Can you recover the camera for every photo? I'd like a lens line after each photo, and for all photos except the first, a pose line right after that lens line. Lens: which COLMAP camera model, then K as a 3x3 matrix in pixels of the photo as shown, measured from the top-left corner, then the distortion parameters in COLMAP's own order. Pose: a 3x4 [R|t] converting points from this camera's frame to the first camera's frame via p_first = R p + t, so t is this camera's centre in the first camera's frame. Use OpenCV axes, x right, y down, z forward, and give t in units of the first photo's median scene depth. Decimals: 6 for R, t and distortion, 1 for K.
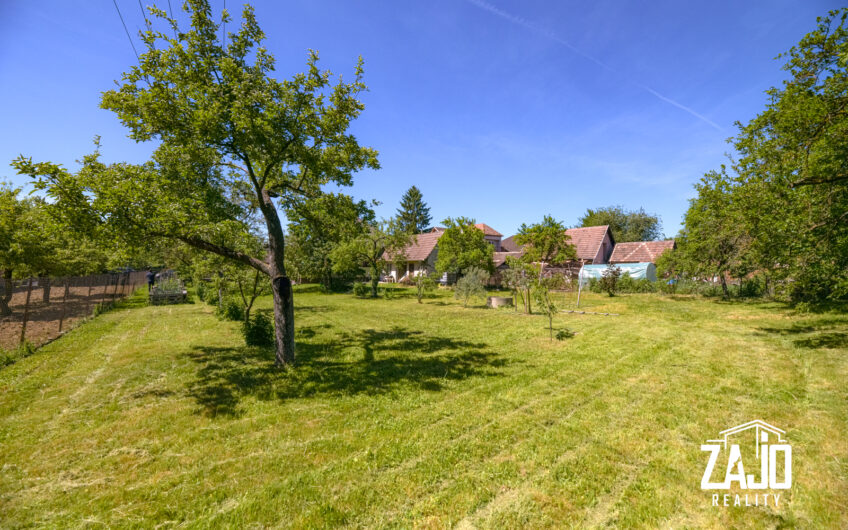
lens RADIAL K [[410.2, 0, 424.0], [0, 410.2, 265.0], [0, 0, 1]] dist [-0.000250, -0.000140]
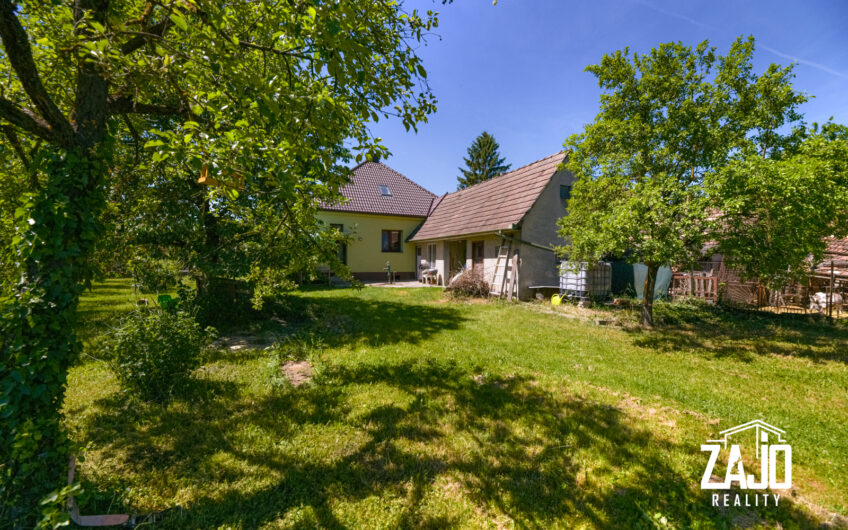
lens RADIAL K [[410.2, 0, 424.0], [0, 410.2, 265.0], [0, 0, 1]] dist [-0.000250, -0.000140]
pose [[0.984786, -0.001224, -0.173766, -0.011383], [0.005217, 0.999733, 0.022523, 0.010073], [0.173692, -0.023087, 0.984529, 0.558675]]
